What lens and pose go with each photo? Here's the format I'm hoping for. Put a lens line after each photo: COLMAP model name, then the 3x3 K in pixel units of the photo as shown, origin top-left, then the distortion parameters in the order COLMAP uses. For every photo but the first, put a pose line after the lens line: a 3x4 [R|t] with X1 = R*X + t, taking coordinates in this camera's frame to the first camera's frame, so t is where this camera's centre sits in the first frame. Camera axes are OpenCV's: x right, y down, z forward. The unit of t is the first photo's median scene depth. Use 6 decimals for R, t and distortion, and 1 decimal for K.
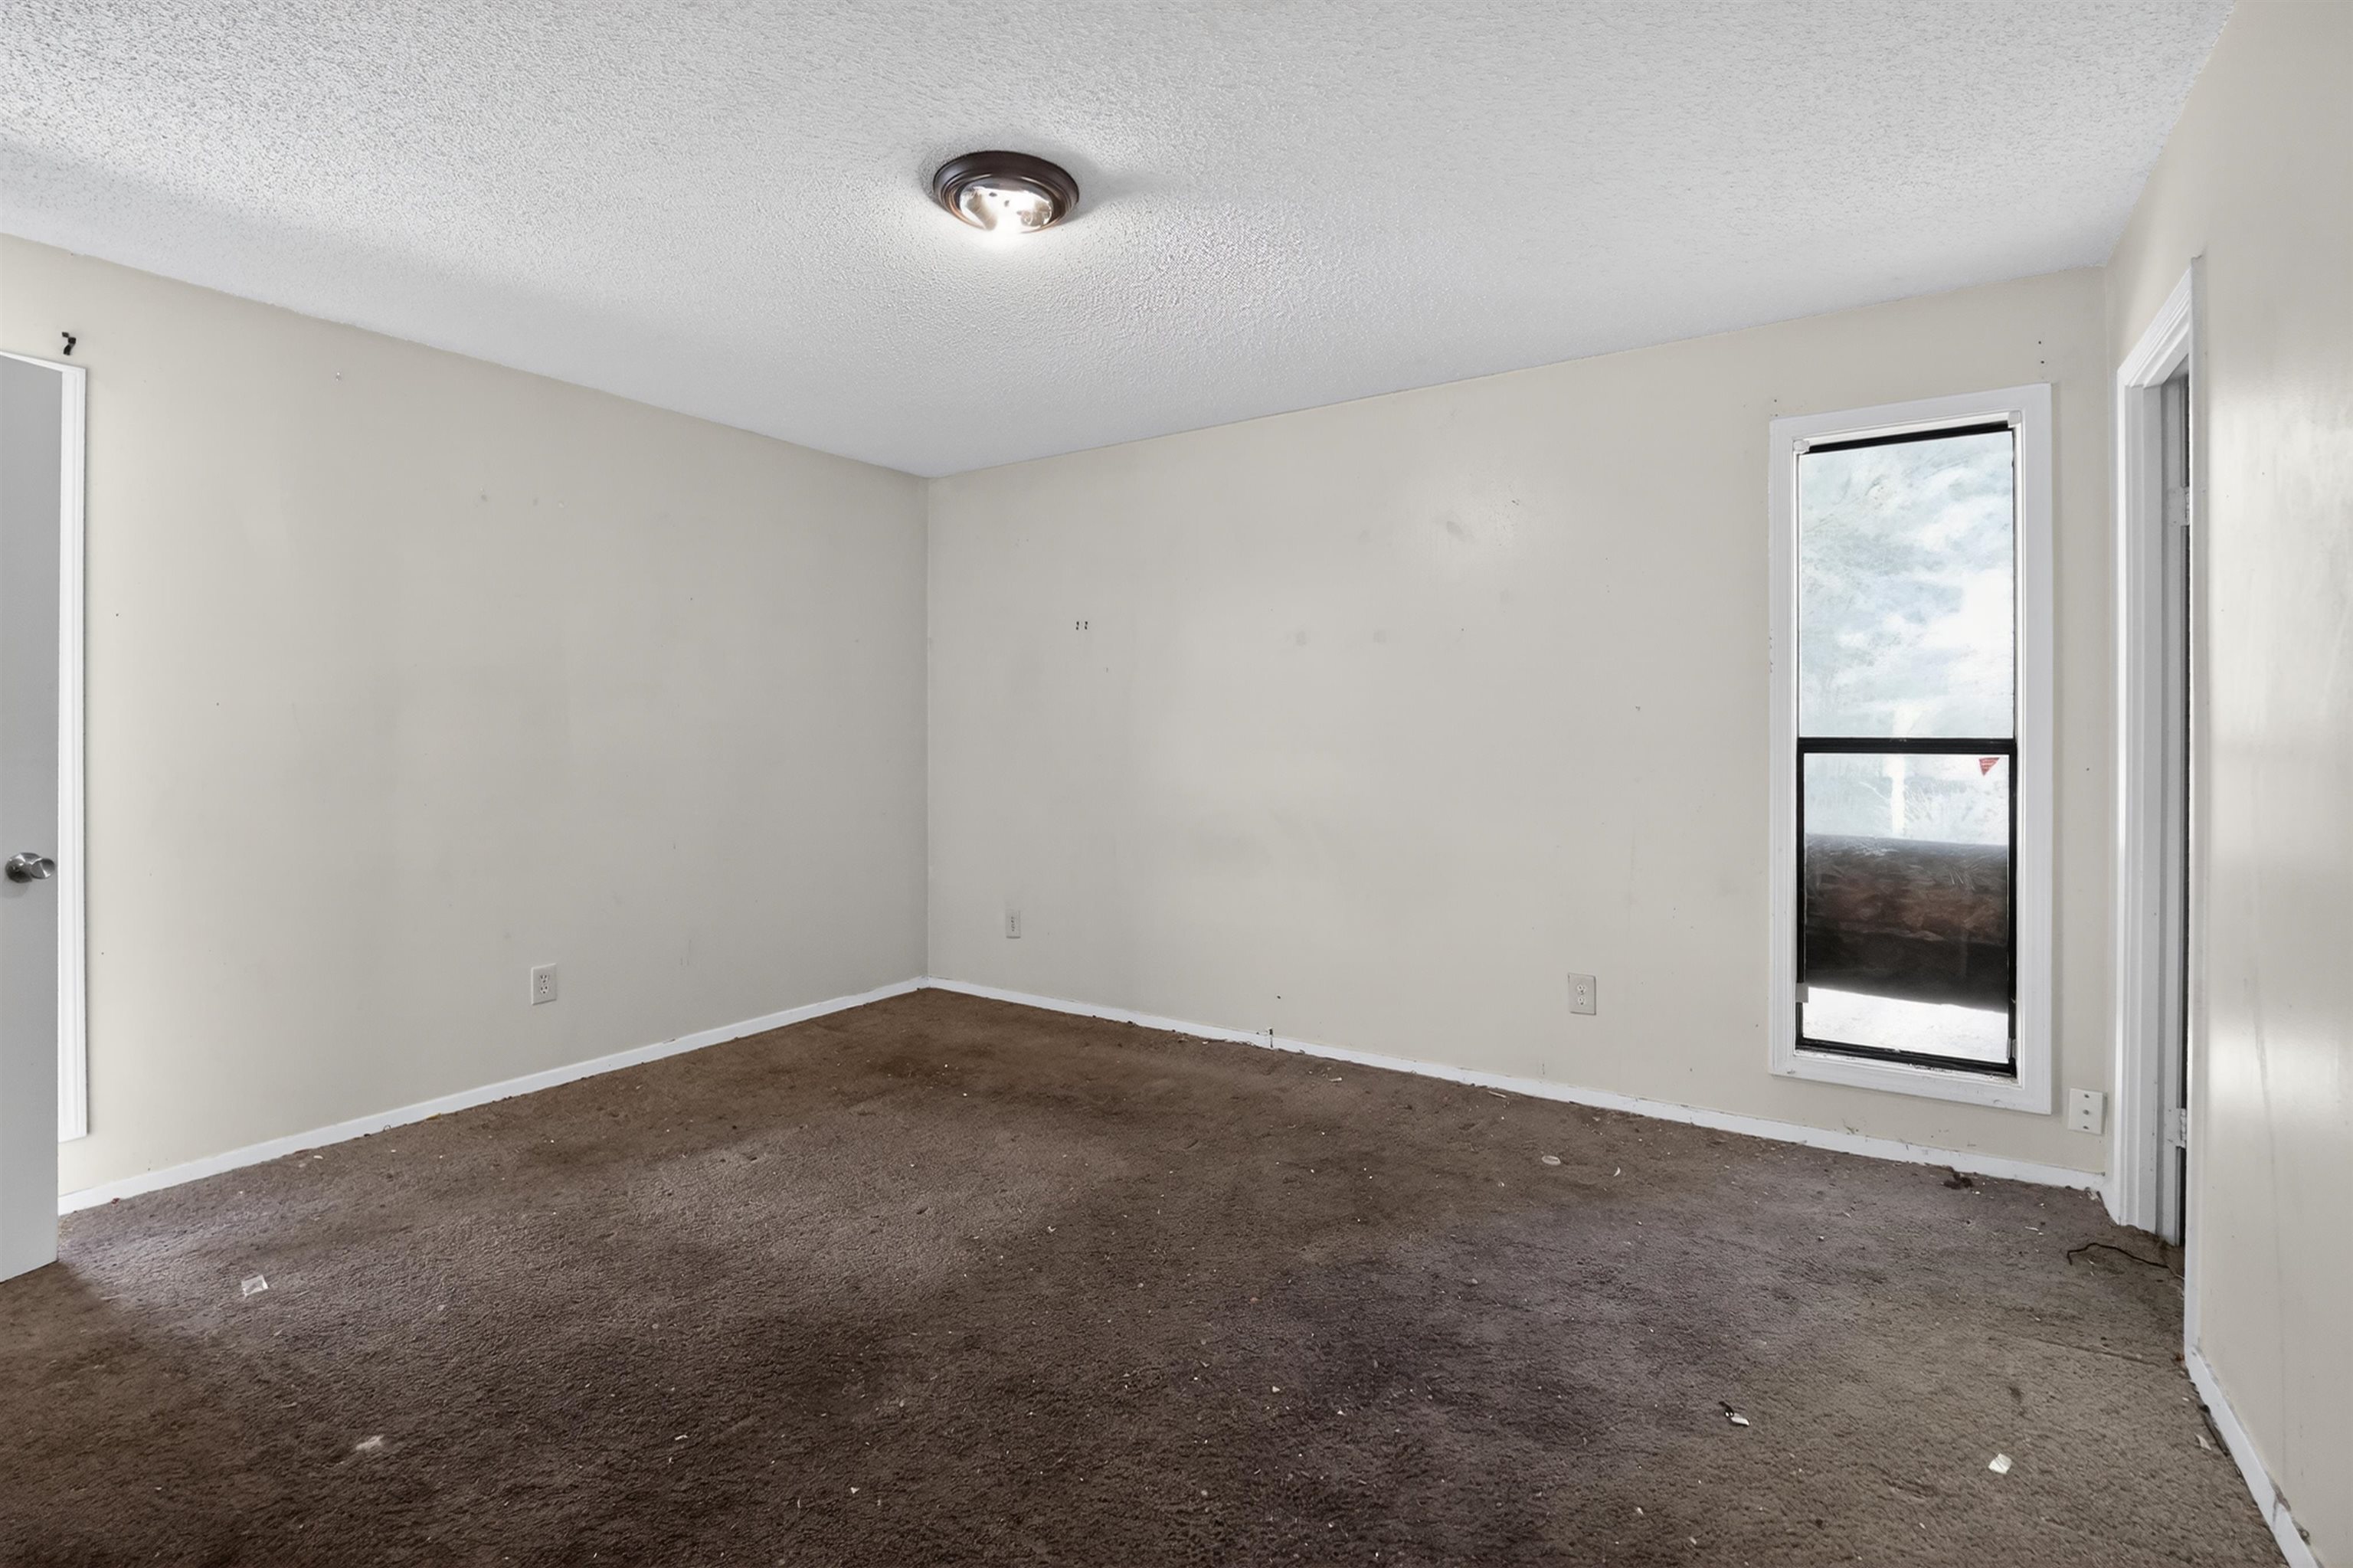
lens RADIAL K [[1070.0, 0, 1175.2], [0, 1070.0, 743.1], [0, 0, 1]] dist [-0.019407, -0.000439]
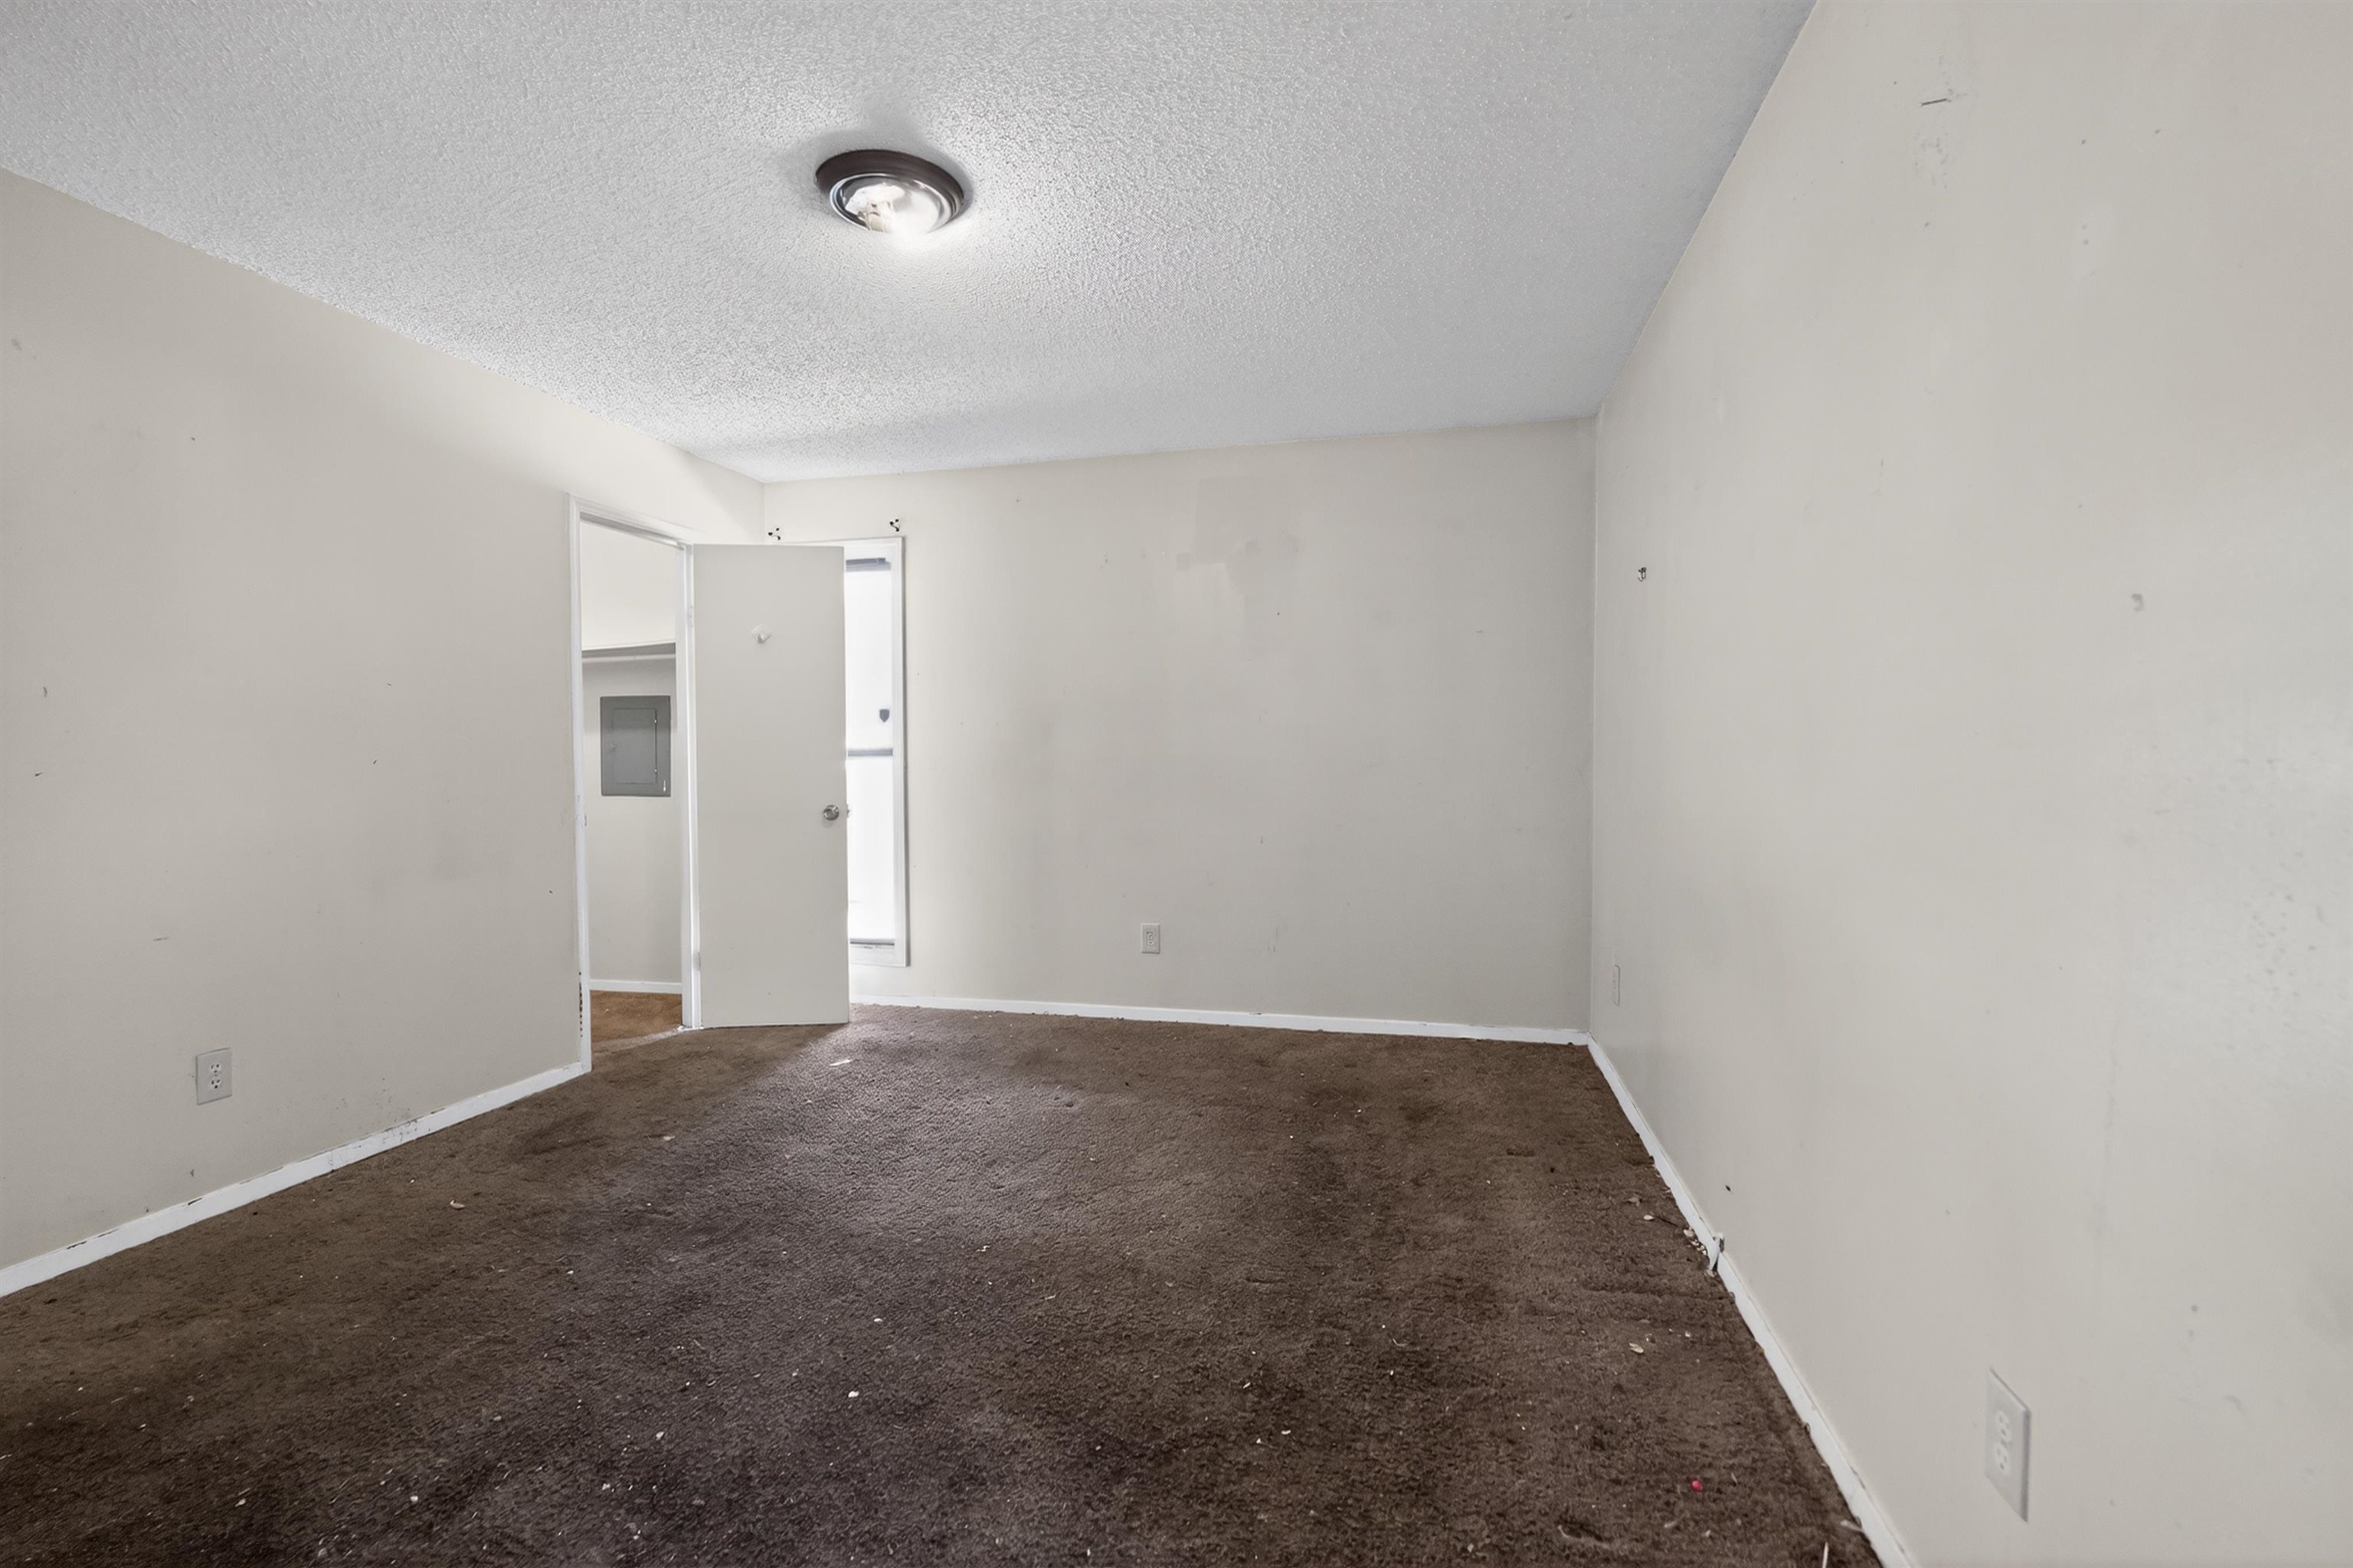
lens RADIAL K [[1034.6, 0, 1176.5], [0, 1034.6, 784.0], [0, 0, 1]] dist [-0.016048, -0.000113]
pose [[0.342572, 0.026879, -0.939107, 0.788102], [-0.003266, 0.999619, 0.027420, 0.009006], [0.939486, -0.006326, 0.342529, 0.825140]]
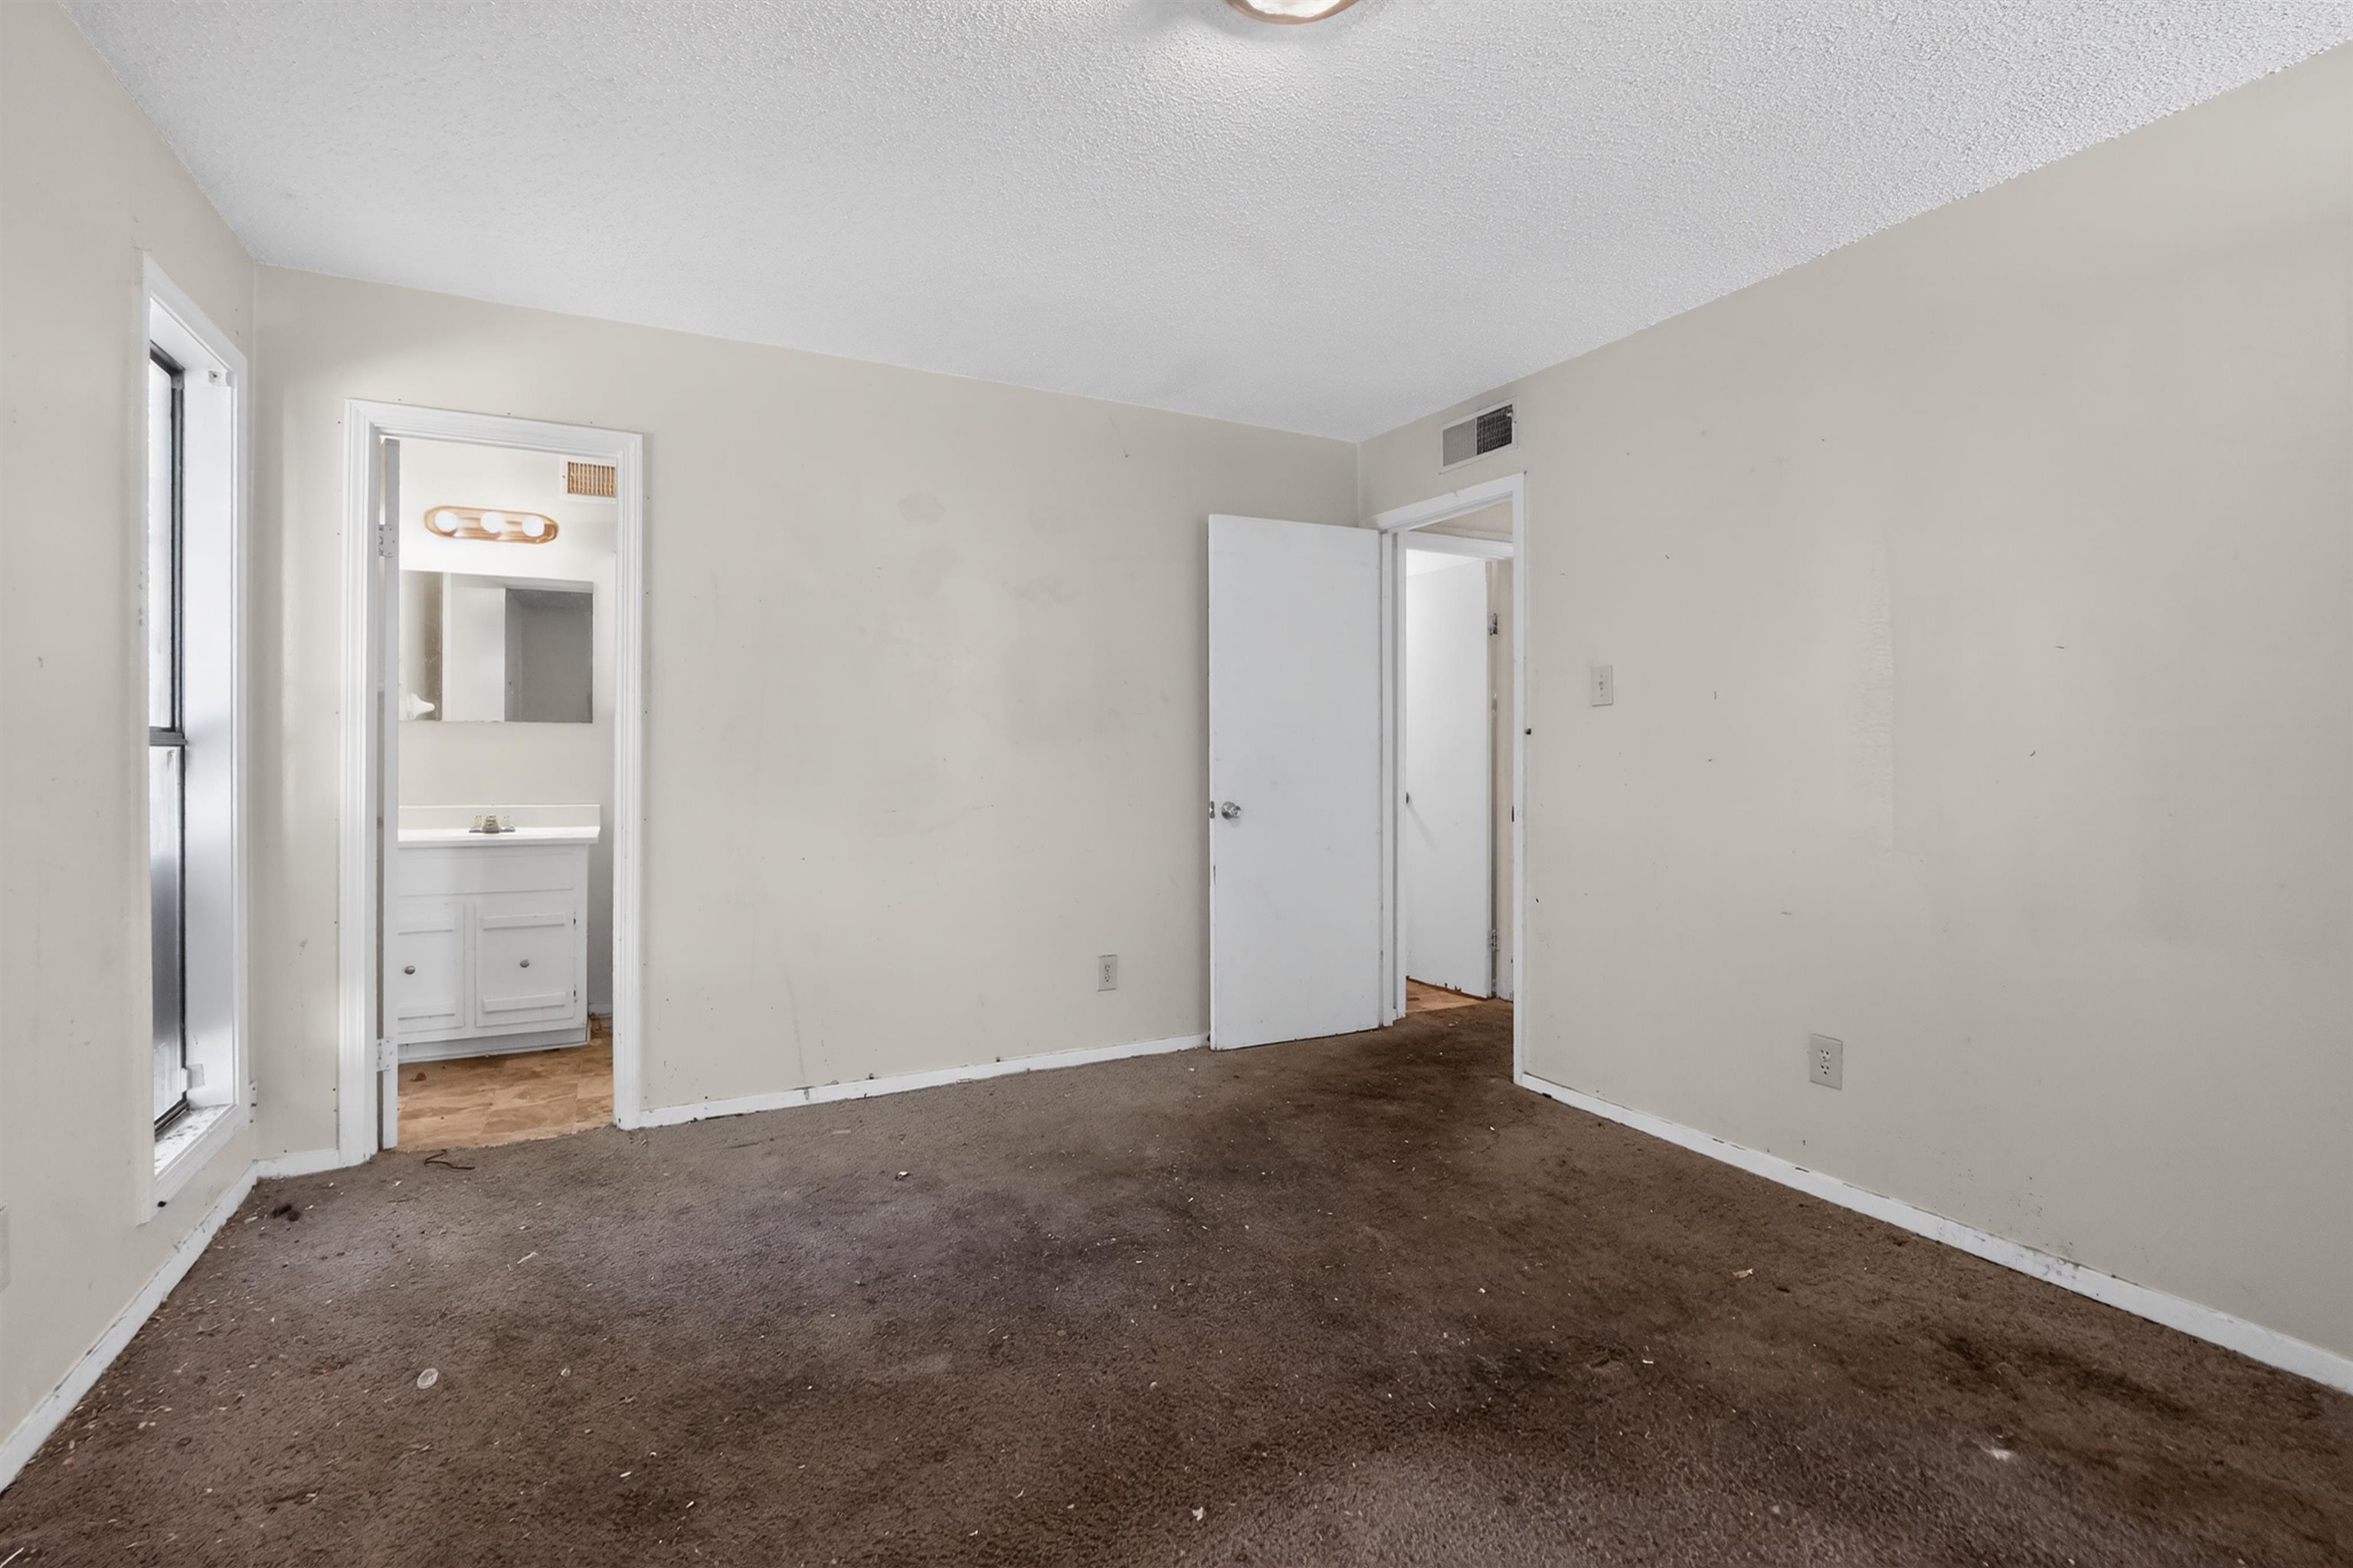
lens RADIAL K [[1070.0, 0, 1175.2], [0, 1070.0, 743.1], [0, 0, 1]] dist [-0.019407, -0.000439]
pose [[-0.872994, -0.000634, 0.487730, -0.397200], [0.000301, 0.999998, 0.001840, 0.006426], [-0.487730, 0.001753, -0.872993, 1.506499]]
